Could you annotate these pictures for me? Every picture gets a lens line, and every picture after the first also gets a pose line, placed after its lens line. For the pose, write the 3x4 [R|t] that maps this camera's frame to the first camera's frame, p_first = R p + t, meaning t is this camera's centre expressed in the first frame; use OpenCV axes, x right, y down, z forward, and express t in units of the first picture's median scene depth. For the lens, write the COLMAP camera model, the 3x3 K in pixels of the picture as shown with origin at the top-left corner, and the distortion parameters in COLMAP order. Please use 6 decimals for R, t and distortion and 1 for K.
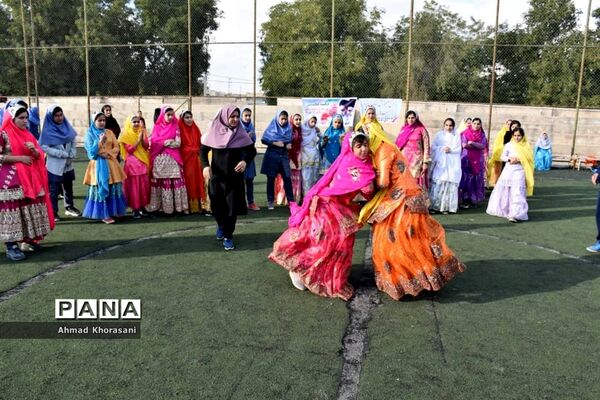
lens RADIAL K [[479.5, 0, 290.5], [0, 479.5, 208.5], [0, 0, 1]] dist [-0.129920, 0.105011]
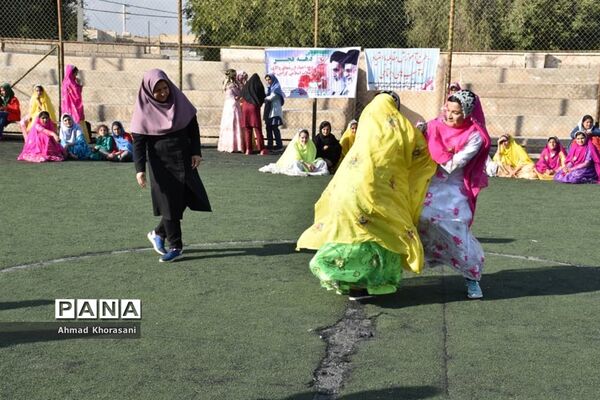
lens RADIAL K [[995.1, 0, 294.4], [0, 995.1, 203.0], [0, 0, 1]] dist [0.332334, 0.000000]
pose [[0.998807, -0.006890, 0.048351, 0.000266], [0.010168, 0.997640, -0.067901, 0.029627], [-0.047769, 0.068311, 0.996520, -0.160481]]
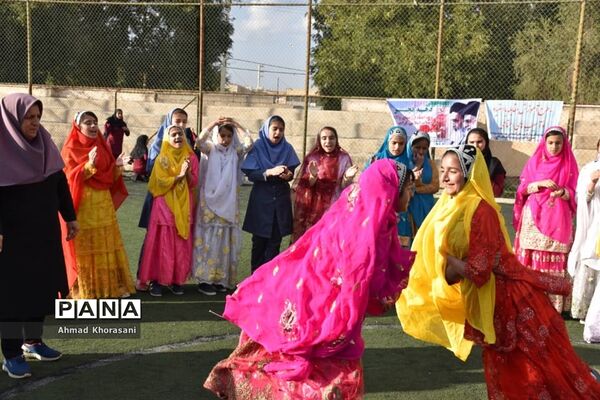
lens RADIAL K [[720.6, 0, 289.7], [0, 720.6, 203.0], [0, 0, 1]] dist [0.131989, 0.000000]
pose [[0.997059, 0.027864, -0.071394, -0.024096], [-0.033584, 0.996212, -0.080212, -0.021358], [0.068889, 0.082374, 0.994218, 0.082631]]
